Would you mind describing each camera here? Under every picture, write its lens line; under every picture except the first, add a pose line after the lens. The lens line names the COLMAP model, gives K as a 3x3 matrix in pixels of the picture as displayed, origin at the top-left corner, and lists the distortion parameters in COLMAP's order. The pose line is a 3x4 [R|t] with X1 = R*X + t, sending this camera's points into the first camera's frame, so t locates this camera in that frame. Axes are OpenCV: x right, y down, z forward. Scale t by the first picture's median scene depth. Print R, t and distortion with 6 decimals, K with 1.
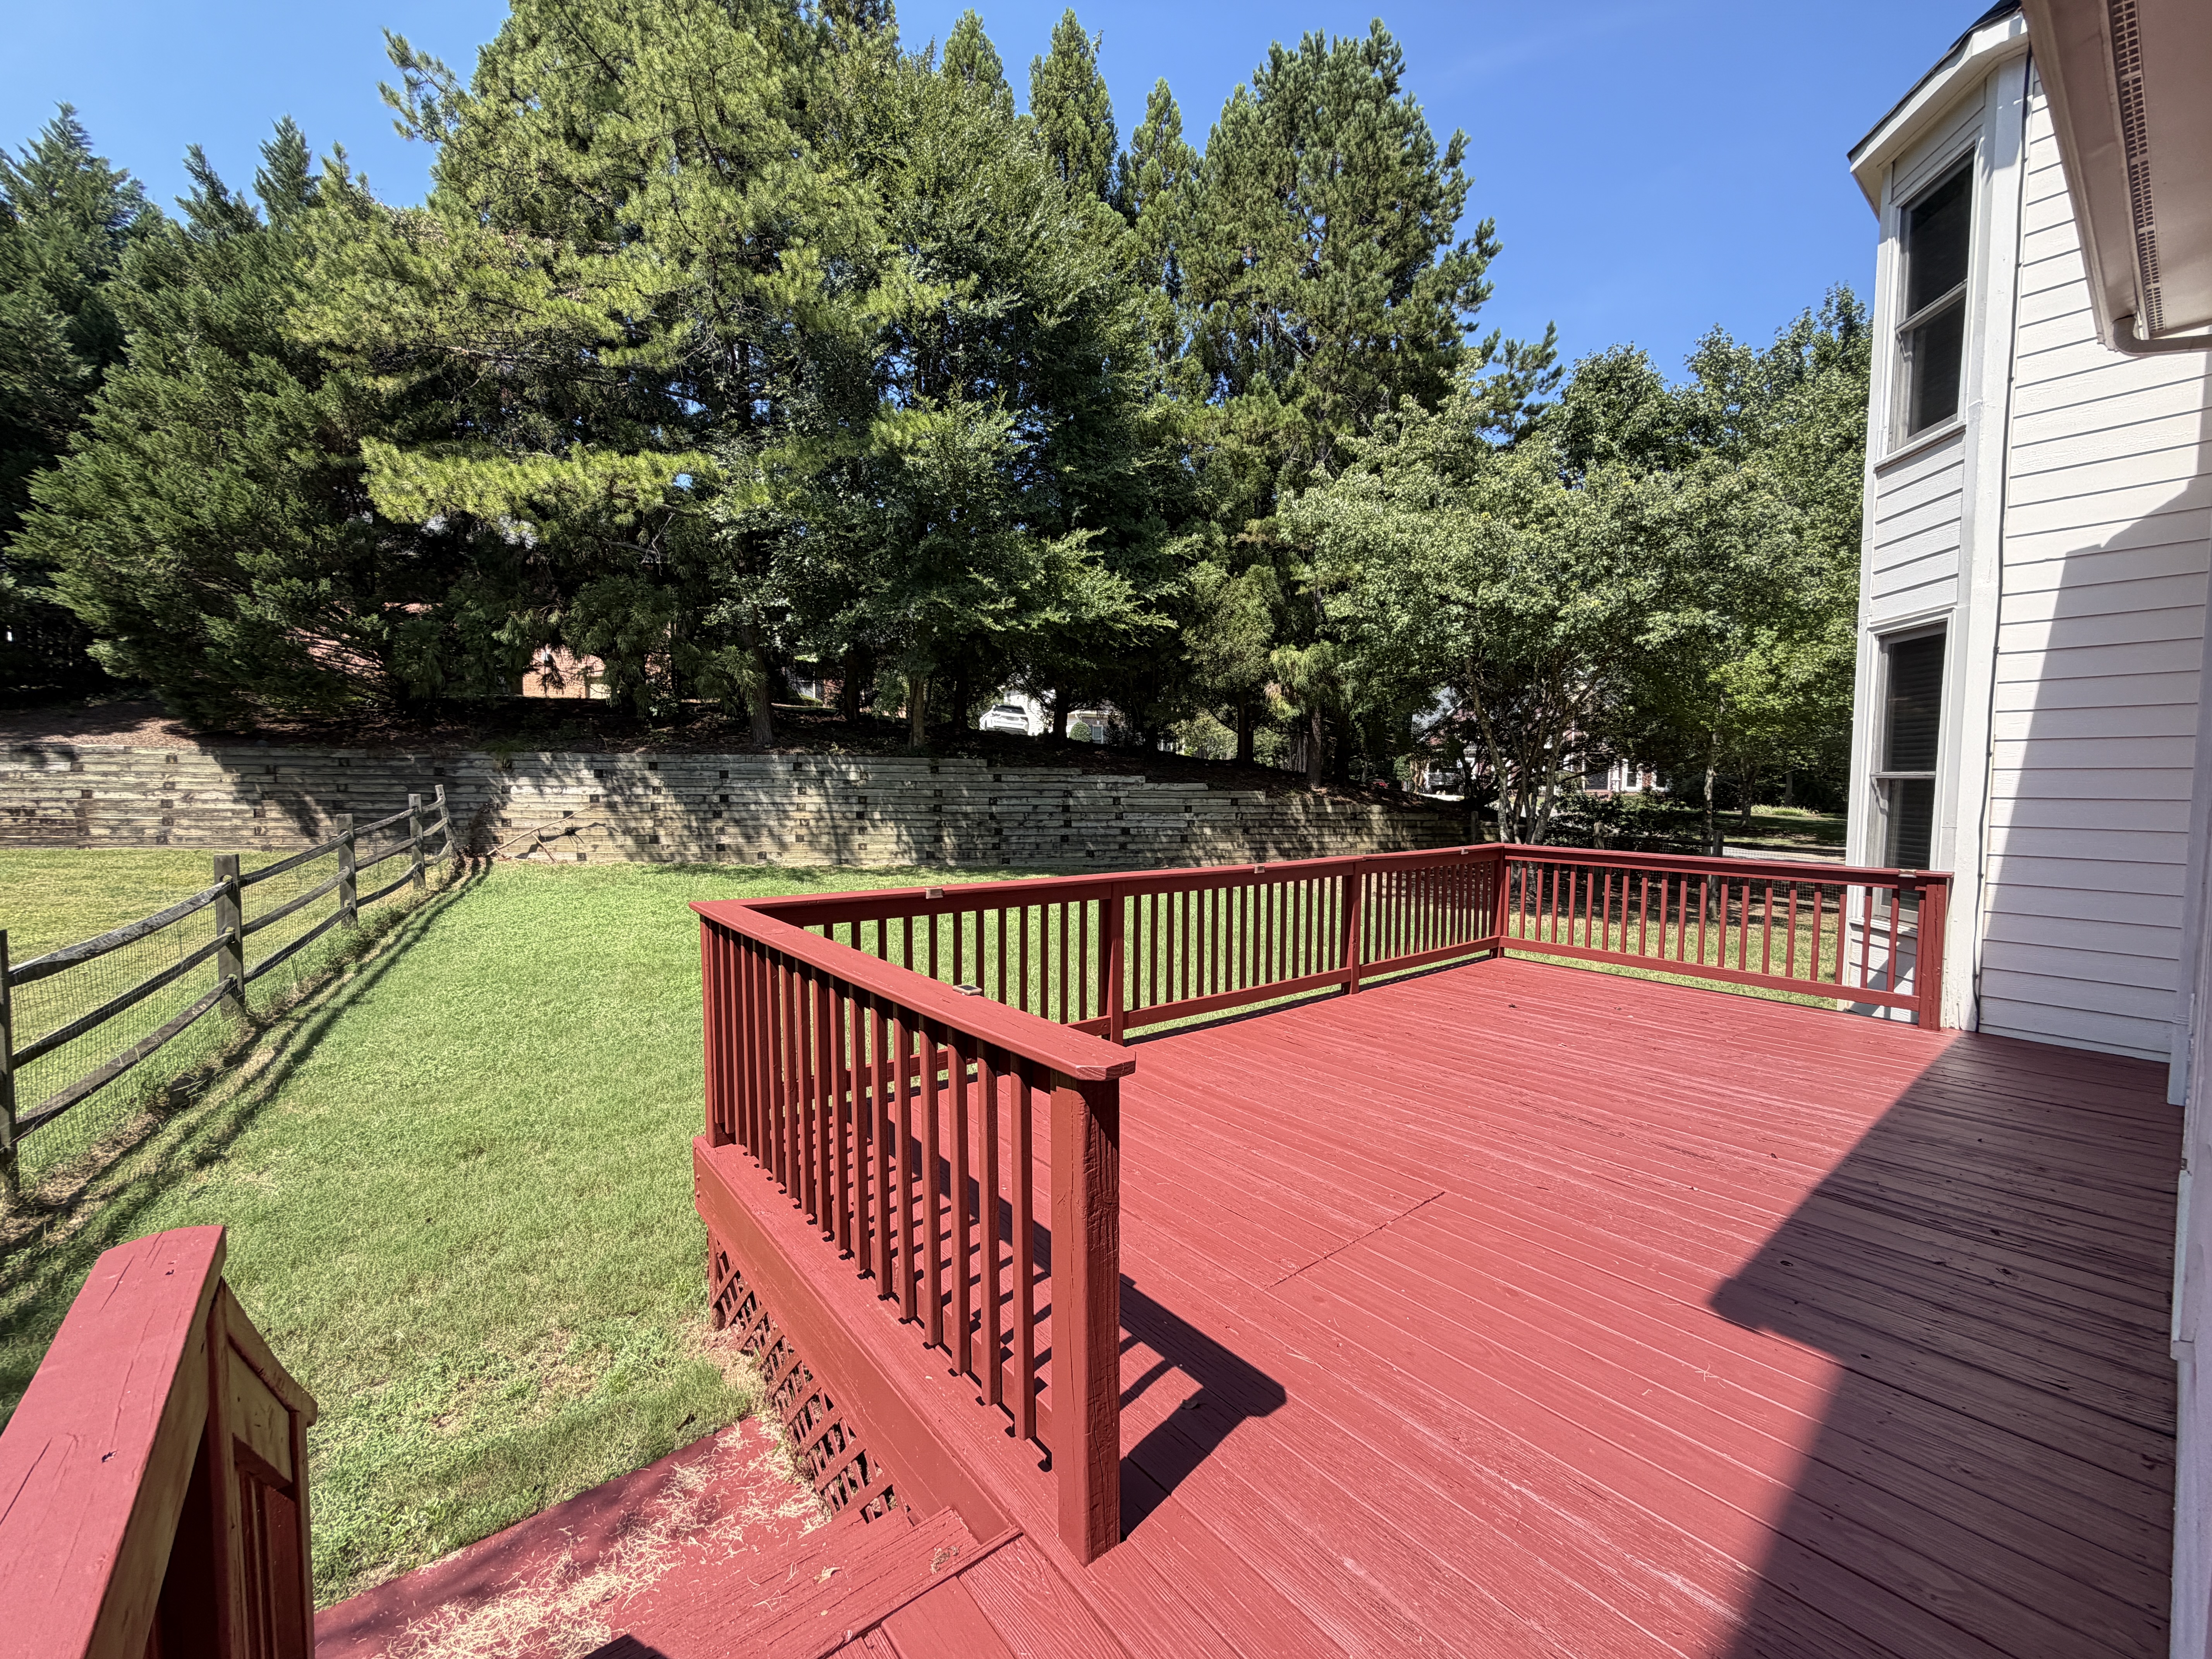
lens RADIAL K [[882.8, 0, 1109.5], [0, 882.8, 832.4], [0, 0, 1]] dist [0.001707, -0.000170]
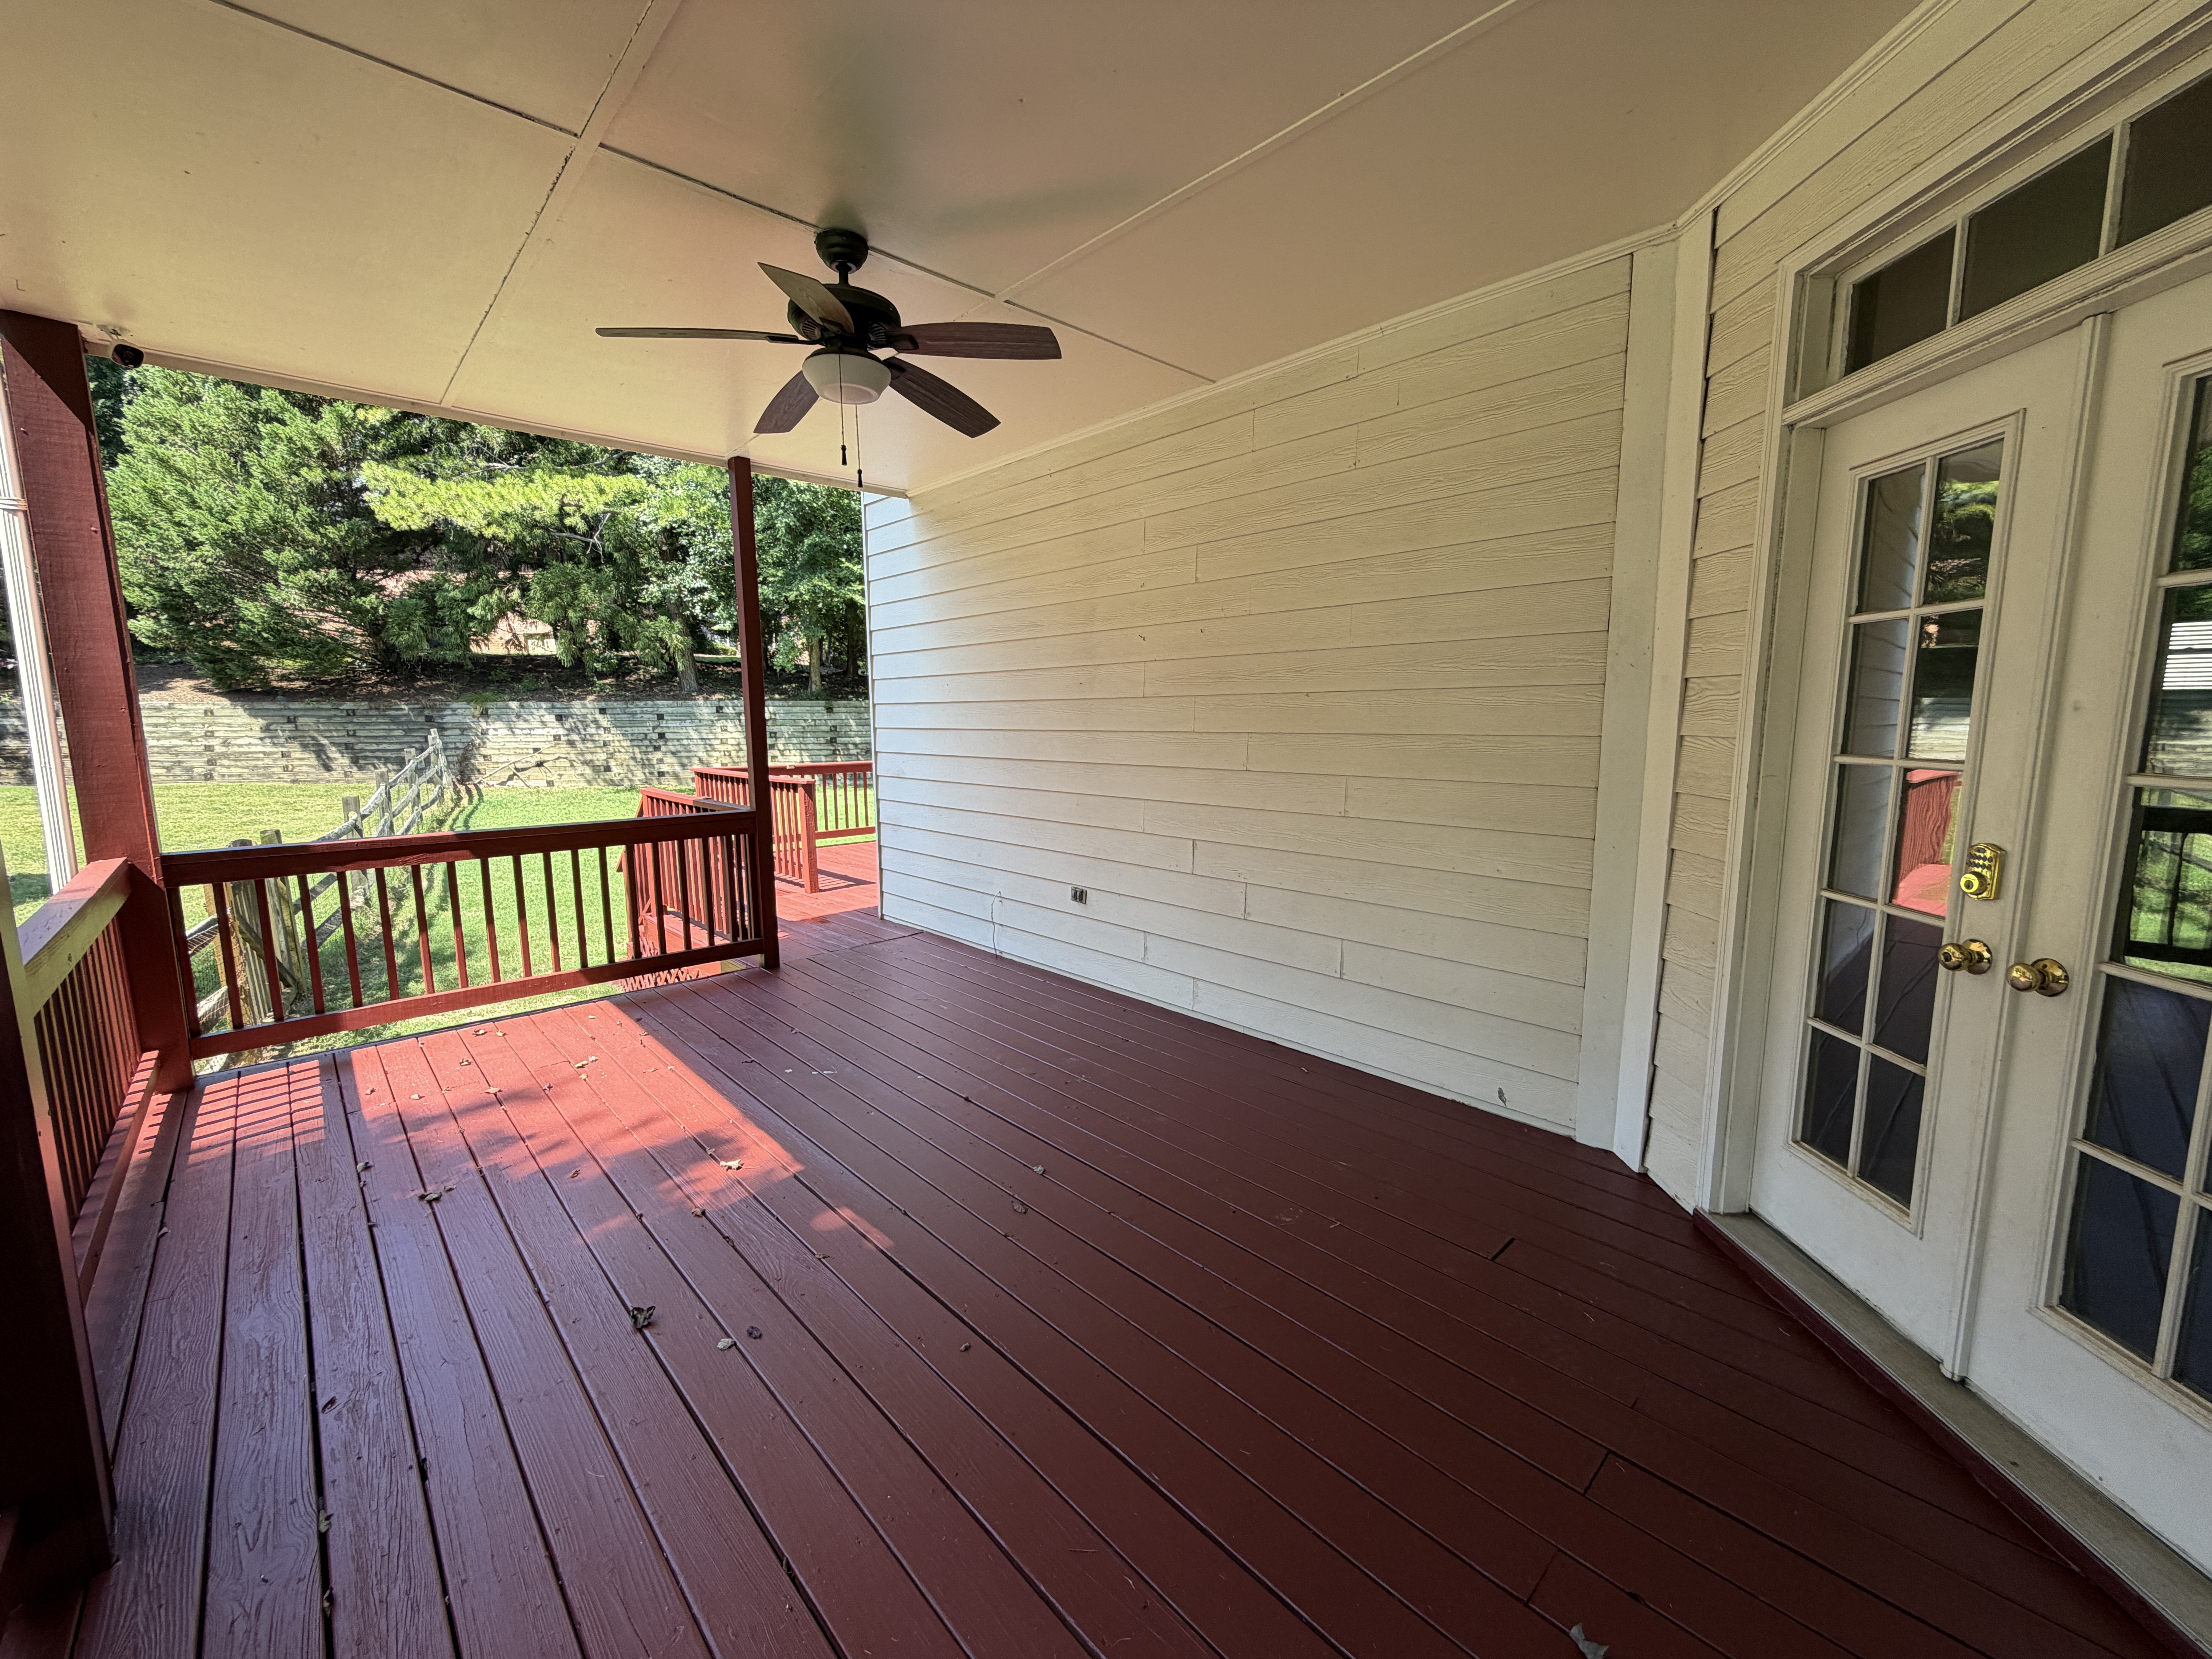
lens RADIAL K [[882.8, 0, 1100.9], [0, 882.8, 832.6], [0, 0, 1]] dist [0.001707, -0.000170]
pose [[0.997337, -0.027539, 0.067529, 0.116711], [0.022327, 0.996800, 0.076760, 0.019535], [-0.069427, -0.075048, 0.994760, -0.353610]]
